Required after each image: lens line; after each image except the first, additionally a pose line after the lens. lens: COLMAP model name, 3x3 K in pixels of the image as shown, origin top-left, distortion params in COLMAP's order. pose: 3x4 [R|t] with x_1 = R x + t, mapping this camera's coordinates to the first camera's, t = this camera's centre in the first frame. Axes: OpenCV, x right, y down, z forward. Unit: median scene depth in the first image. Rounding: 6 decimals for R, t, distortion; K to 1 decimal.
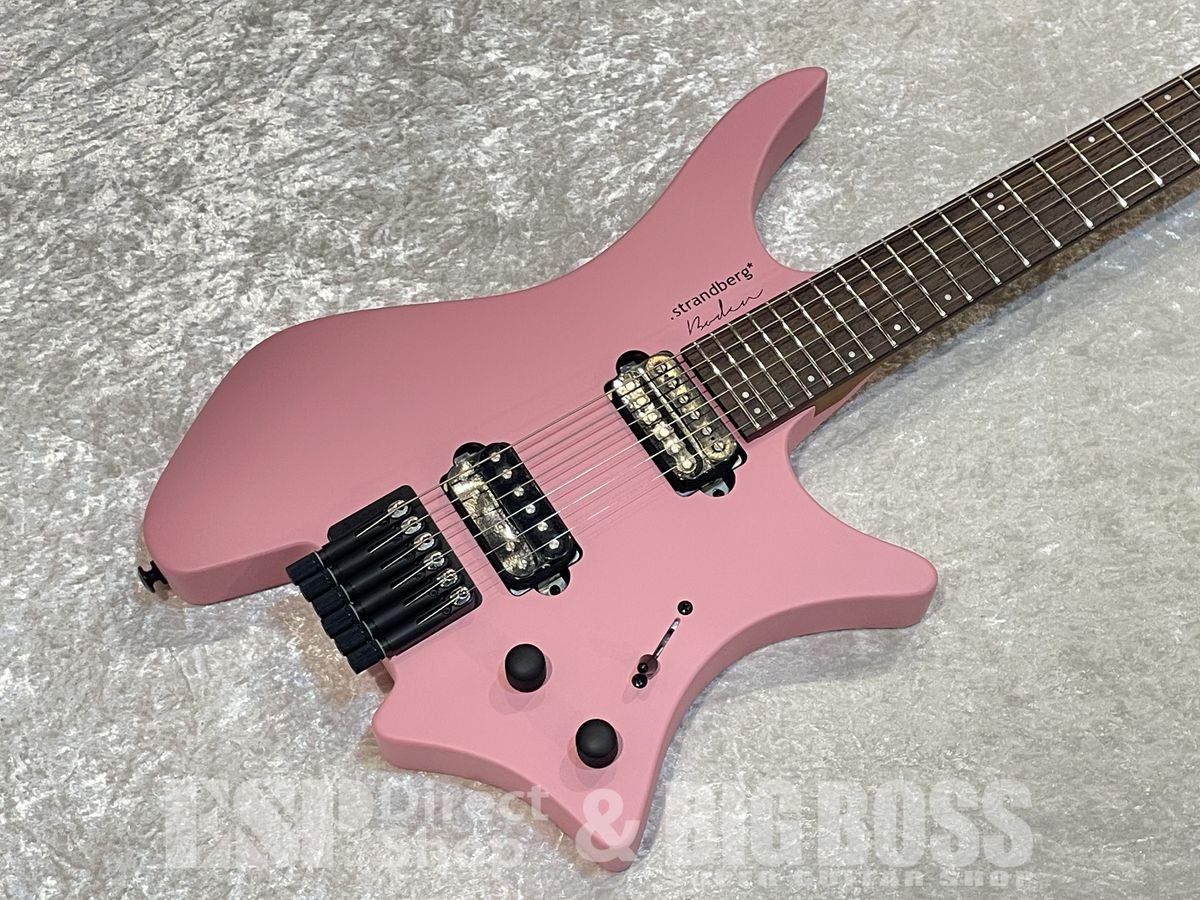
lens RADIAL K [[1869.6, 0, 569.4], [0, 1869.6, 430.8], [0, 0, 1]] dist [0.073547, 0.000000]
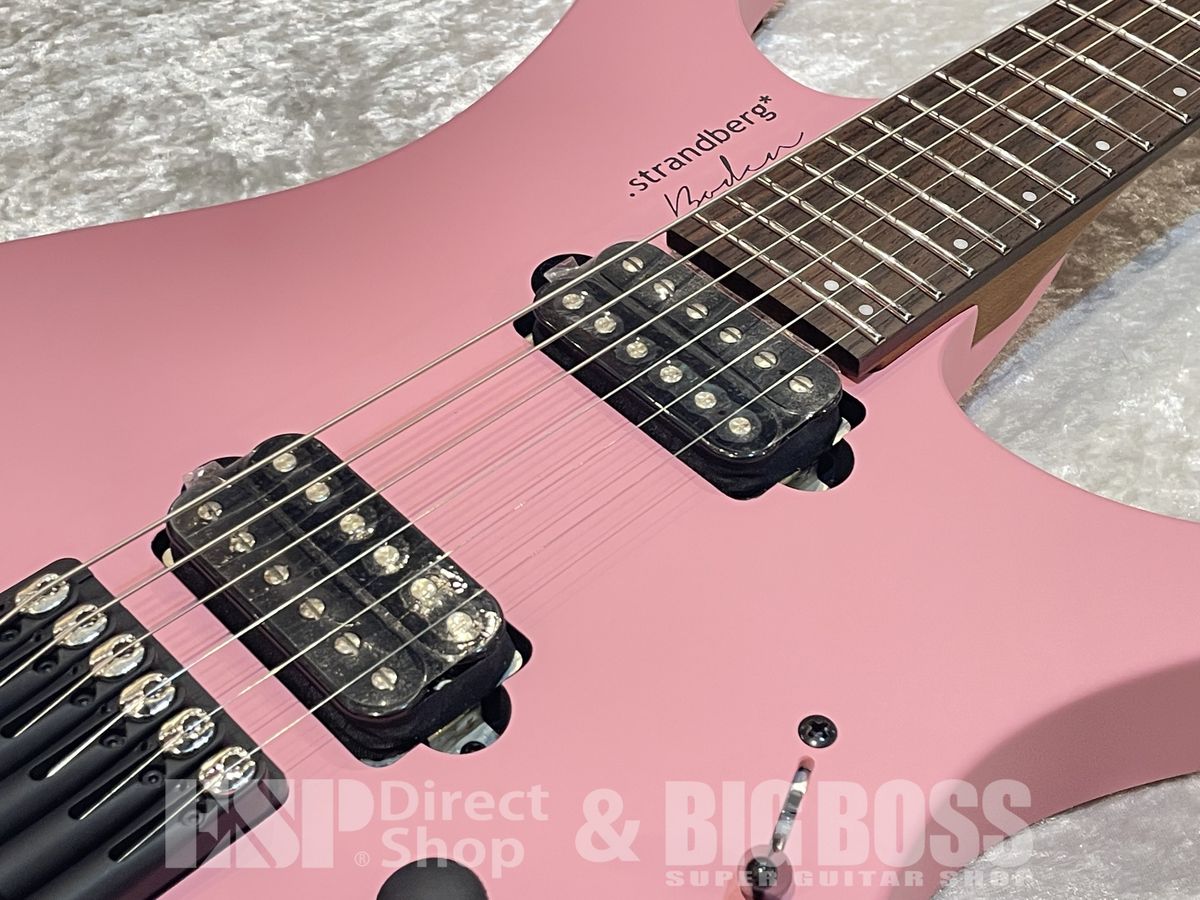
lens RADIAL K [[1869.6, 0, 582.0], [0, 1869.6, 440.0], [0, 0, 1]] dist [0.073547, 0.000000]
pose [[0.981620, -0.105610, 0.158960, -0.035173], [0.149738, 0.942615, -0.298422, 0.124518], [-0.118322, 0.316739, 0.941104, 0.528671]]
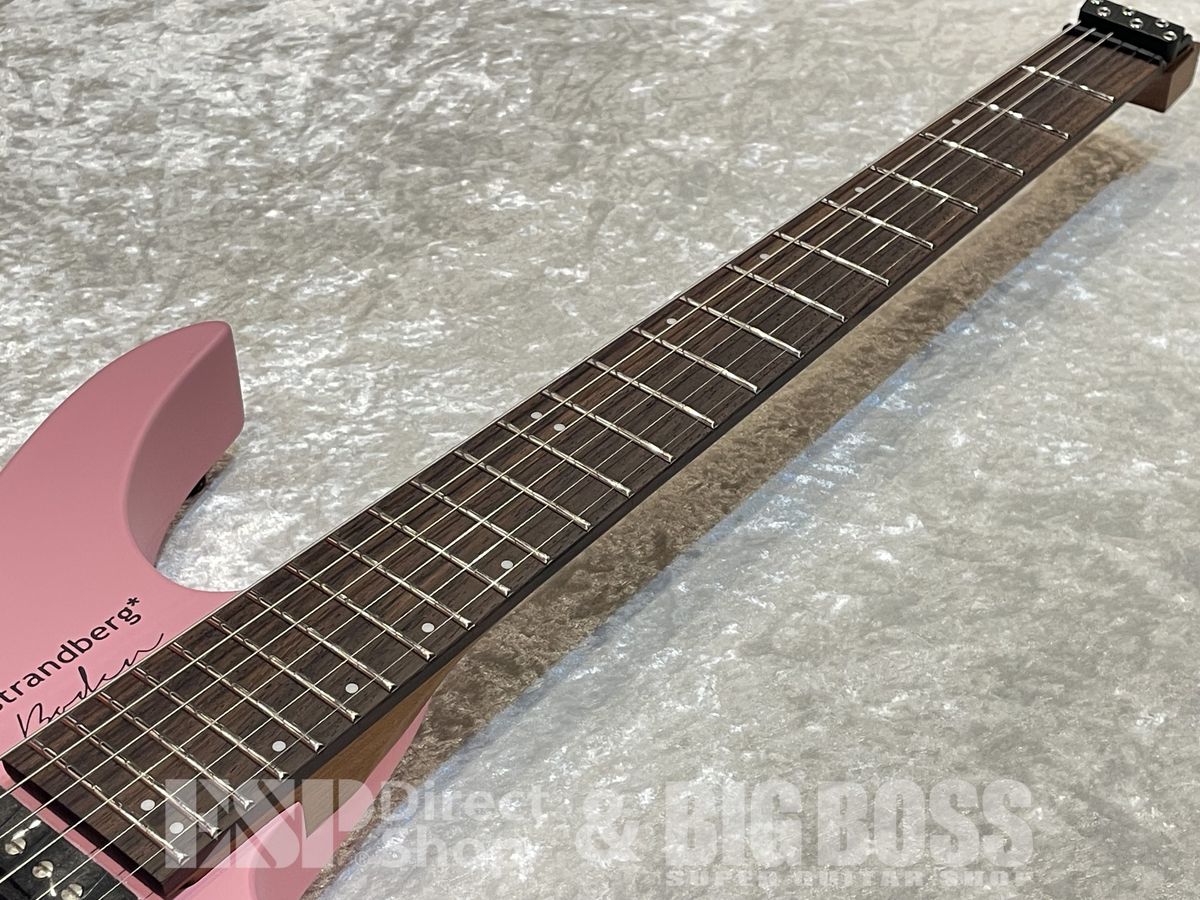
lens RADIAL K [[1869.6, 0, 609.6], [0, 1869.6, 441.4], [0, 0, 1]] dist [0.073547, 0.000000]
pose [[0.946728, -0.168865, 0.274208, 0.079423], [0.270739, 0.878422, -0.393796, 0.106885], [-0.174372, 0.447056, 0.877345, 0.456899]]
